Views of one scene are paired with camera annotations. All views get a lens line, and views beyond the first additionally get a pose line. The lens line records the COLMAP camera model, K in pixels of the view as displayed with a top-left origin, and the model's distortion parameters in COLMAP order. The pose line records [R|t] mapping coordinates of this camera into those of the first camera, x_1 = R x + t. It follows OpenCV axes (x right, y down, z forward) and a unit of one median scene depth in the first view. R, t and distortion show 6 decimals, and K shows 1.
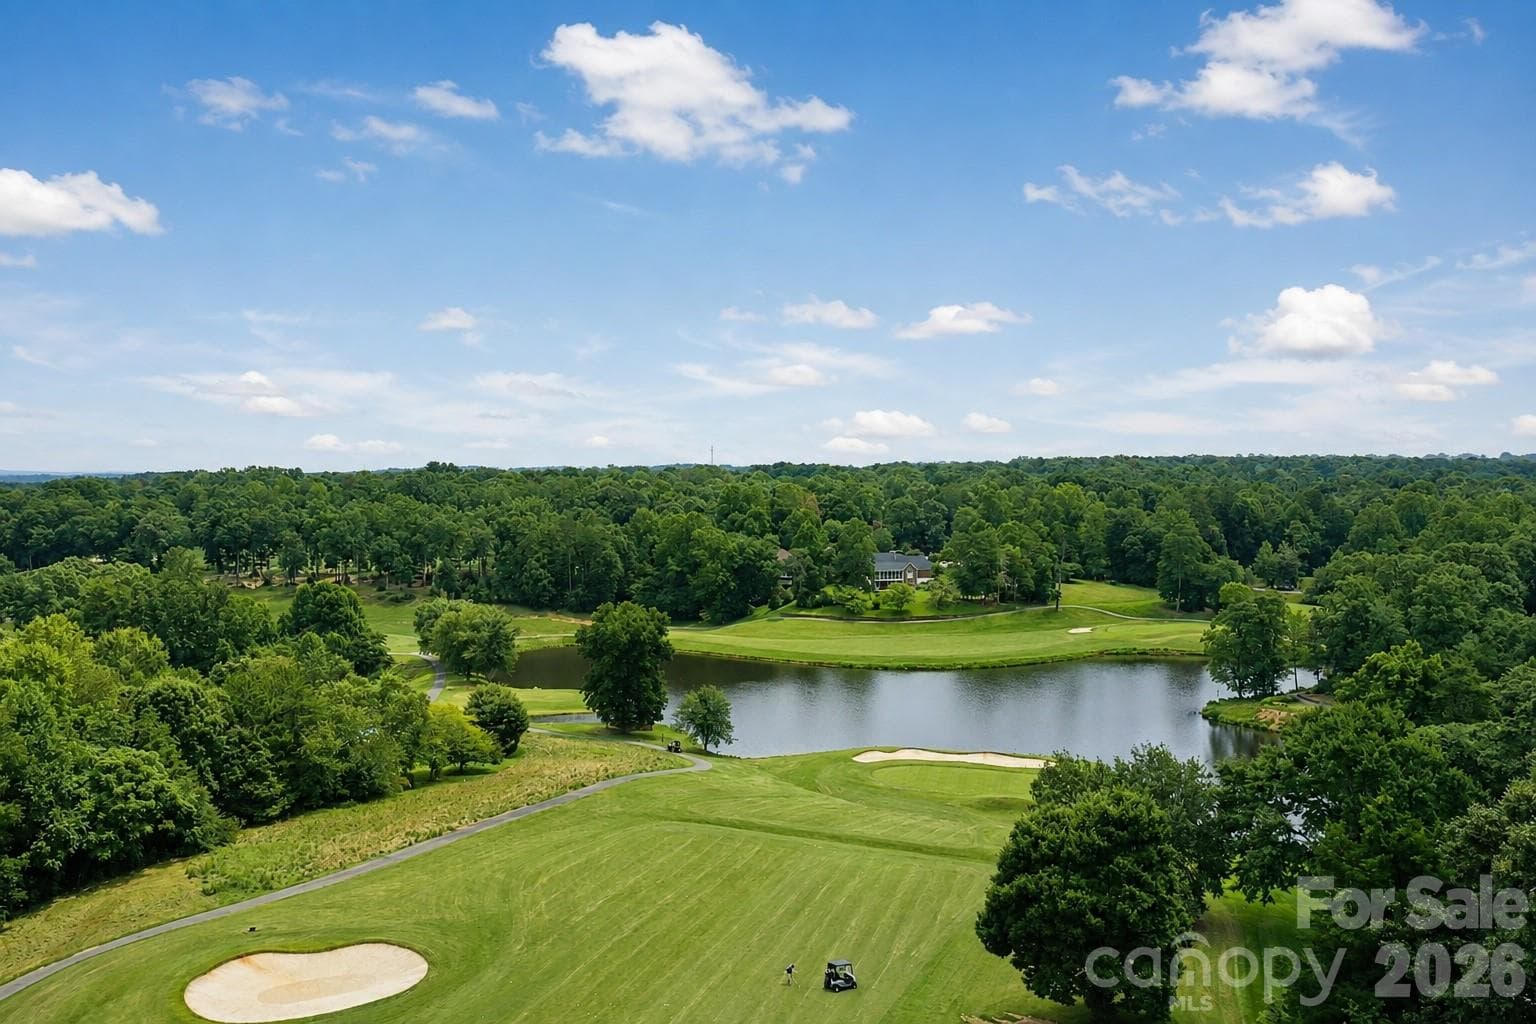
lens RADIAL K [[701.8, 0, 768.0], [0, 701.8, 512.0], [0, 0, 1]] dist [0.002763, 0.000439]
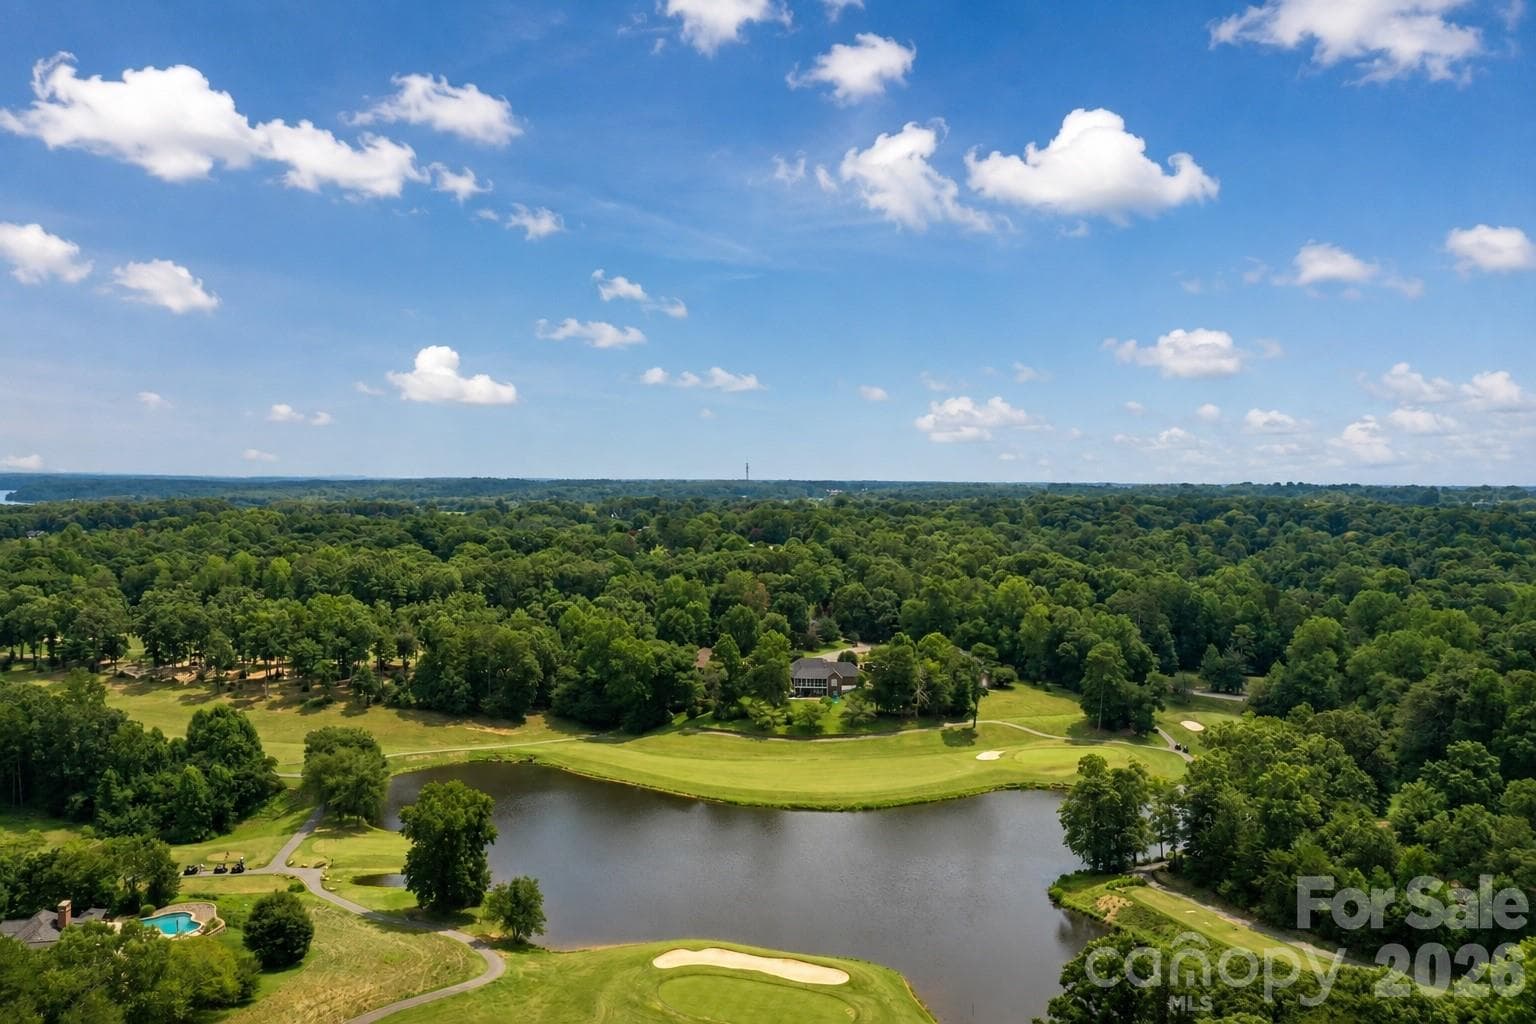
lens RADIAL K [[701.8, 0, 768.0], [0, 701.8, 512.0], [0, 0, 1]] dist [0.002763, 0.000439]
pose [[0.999482, 0.021526, -0.023905, 0.139810], [-0.022568, 0.998767, -0.044218, -0.117802], [0.022923, 0.044734, 0.998736, -0.014081]]
